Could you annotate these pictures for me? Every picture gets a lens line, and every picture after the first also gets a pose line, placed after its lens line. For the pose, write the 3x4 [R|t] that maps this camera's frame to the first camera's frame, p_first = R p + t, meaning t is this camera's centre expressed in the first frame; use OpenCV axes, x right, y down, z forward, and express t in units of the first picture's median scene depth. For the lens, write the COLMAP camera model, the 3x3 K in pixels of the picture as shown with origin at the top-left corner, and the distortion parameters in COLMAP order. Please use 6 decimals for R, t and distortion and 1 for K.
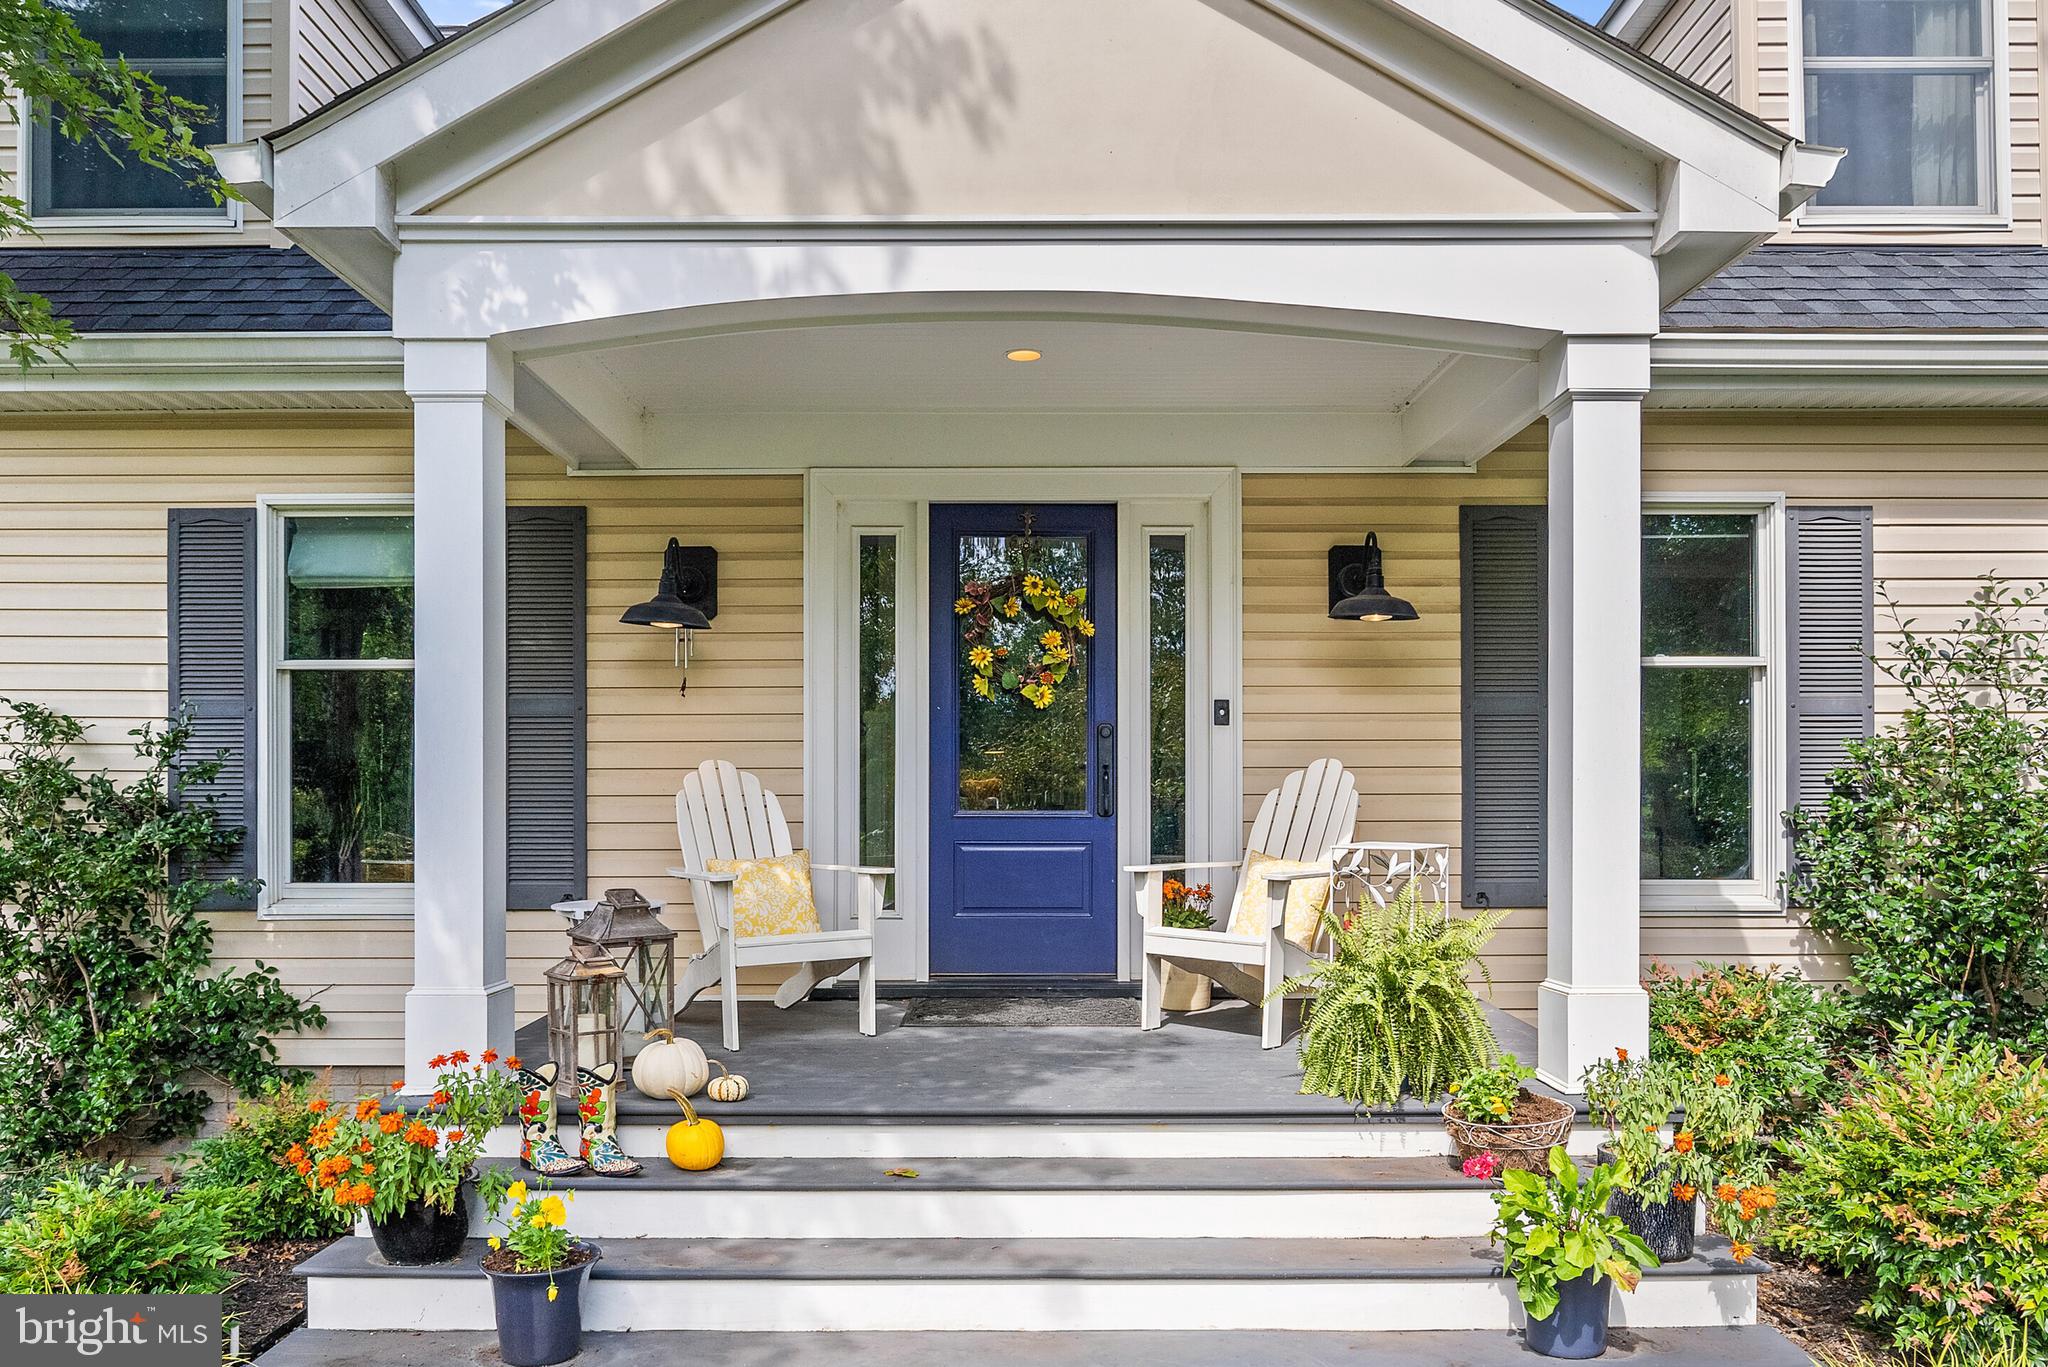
lens RADIAL K [[1333.8, 0, 1030.2], [0, 1333.8, 687.8], [0, 0, 1]] dist [-0.016458, 0.001412]
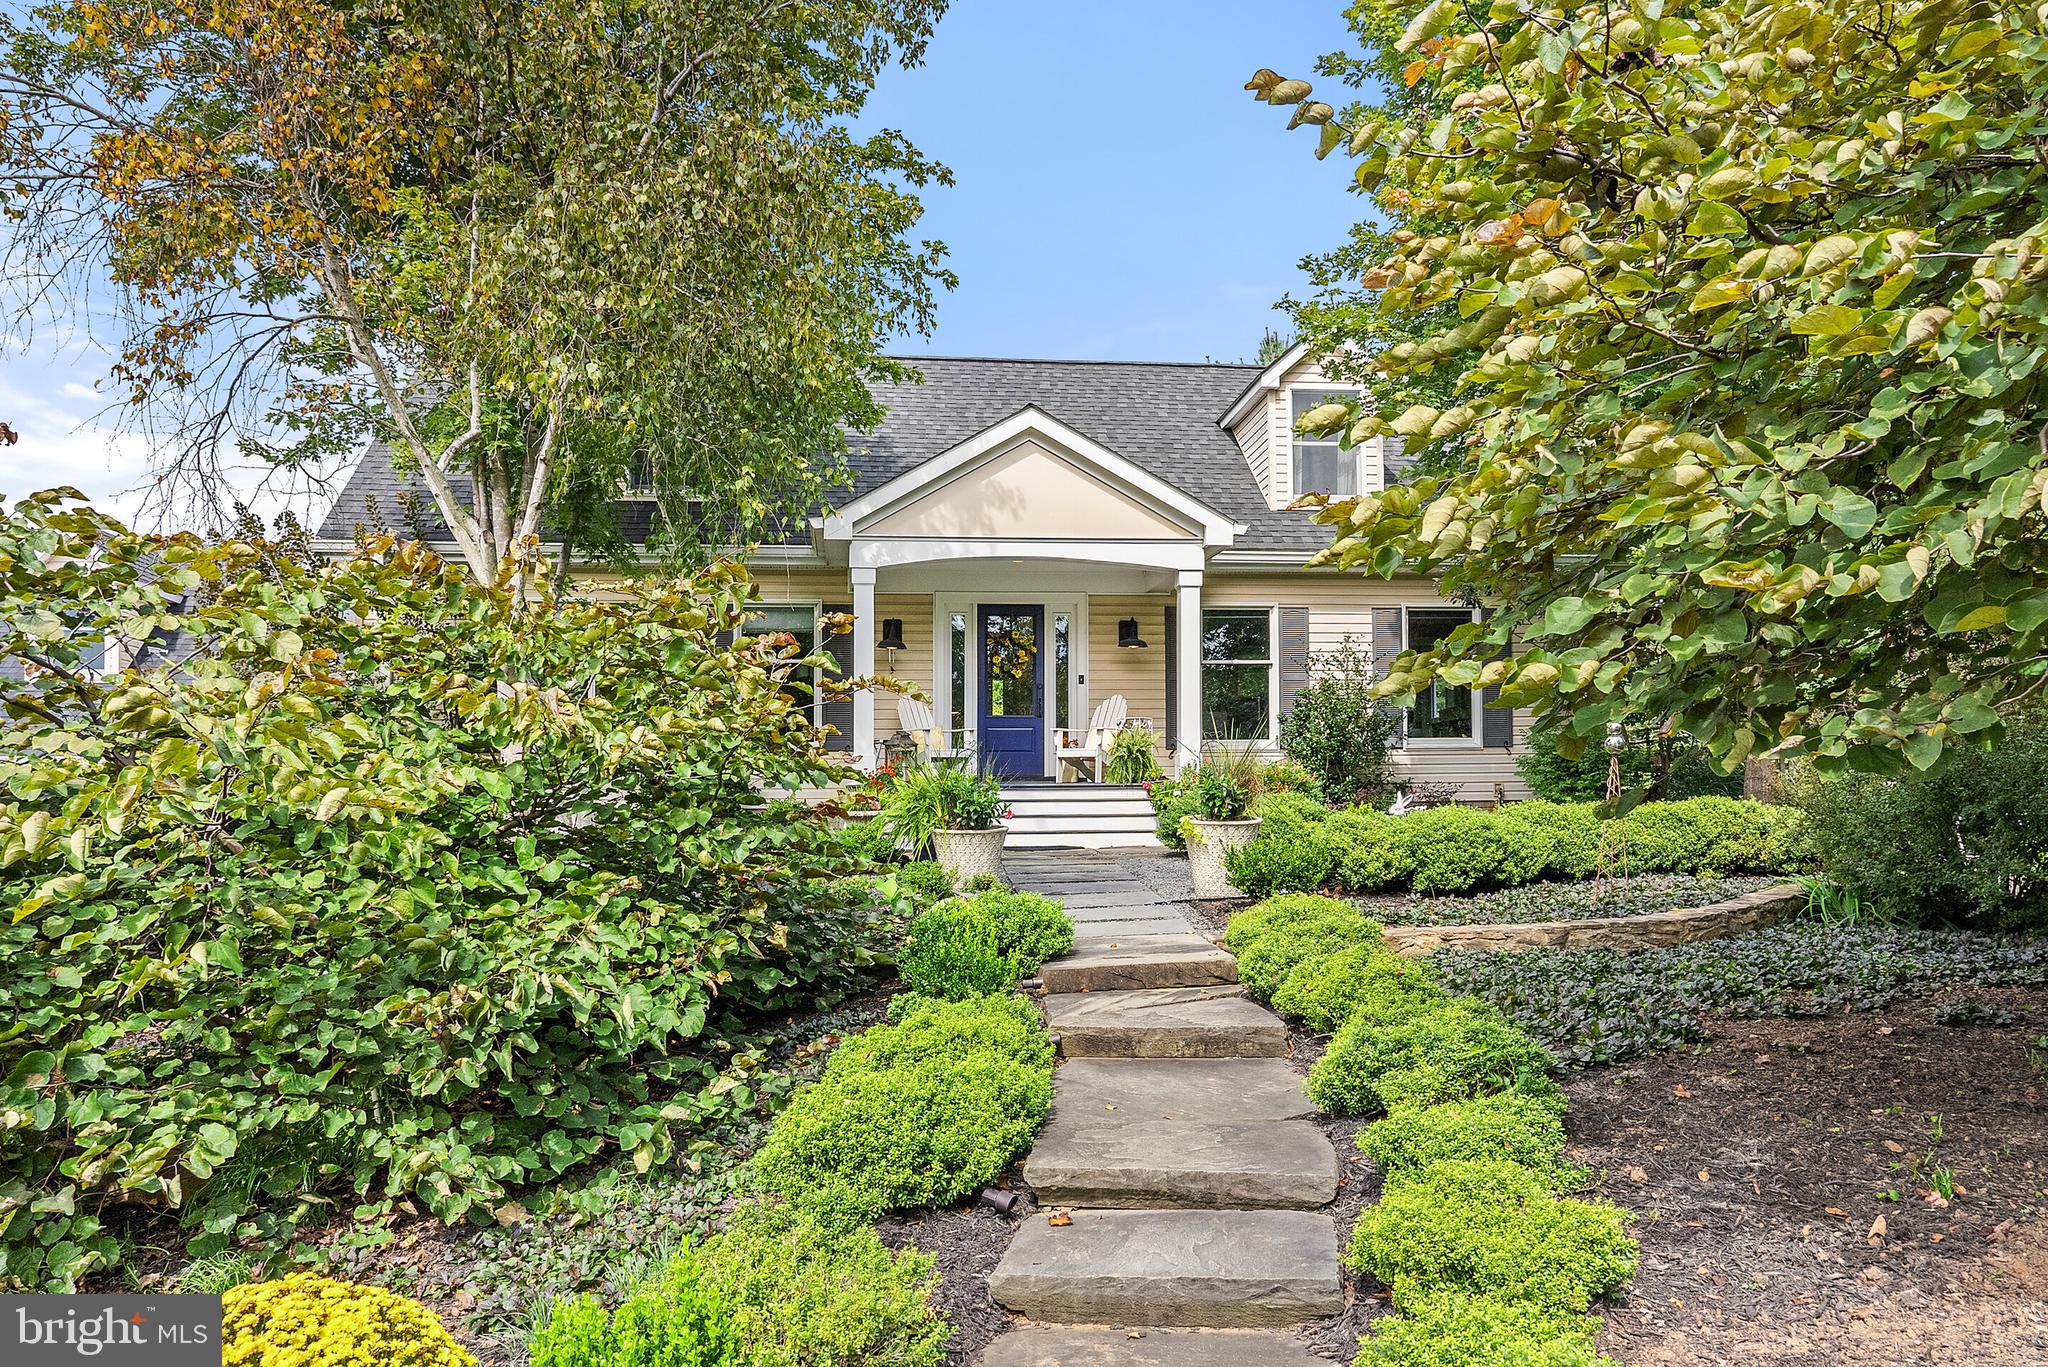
lens RADIAL K [[1333.8, 0, 1016.9], [0, 1333.8, 730.8], [0, 0, 1]] dist [-0.016458, 0.001412]
pose [[0.995551, -0.002833, 0.094177, -0.264587], [0.001425, 0.999886, 0.015014, 0.086403], [-0.094209, -0.014813, 0.995442, -1.838641]]
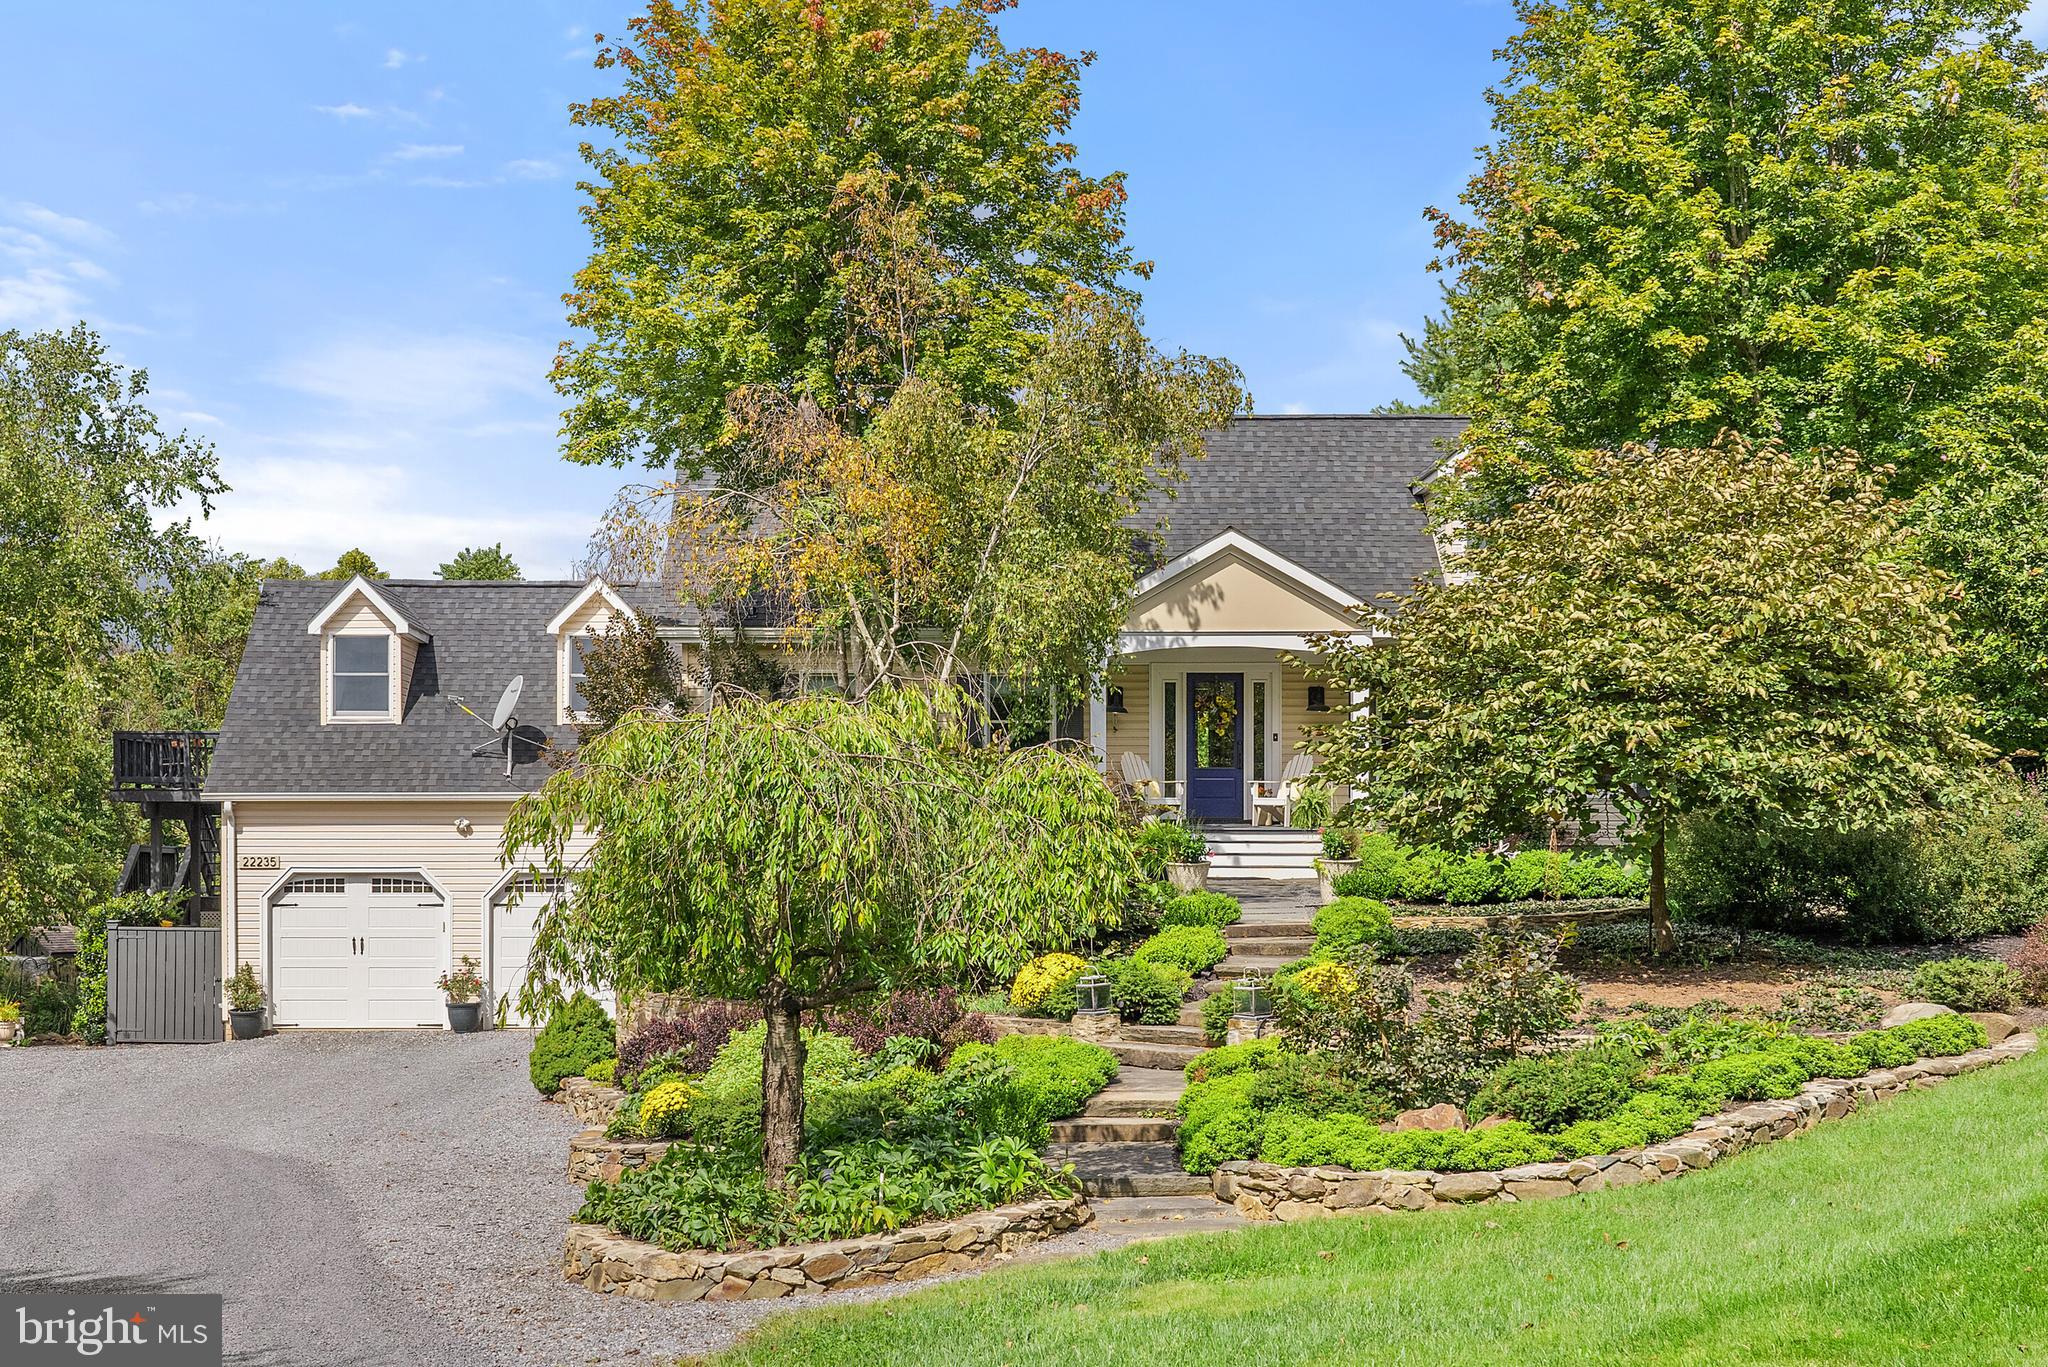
lens RADIAL K [[2585.2, 0, 1025.4], [0, 2585.2, 672.8], [0, 0, 1]] dist [0.053949, 0.000000]
pose [[0.999901, 0.003634, 0.013620, -0.577398], [-0.003815, 0.999905, 0.013279, -0.230572], [-0.013570, -0.013330, 0.999819, -5.522903]]
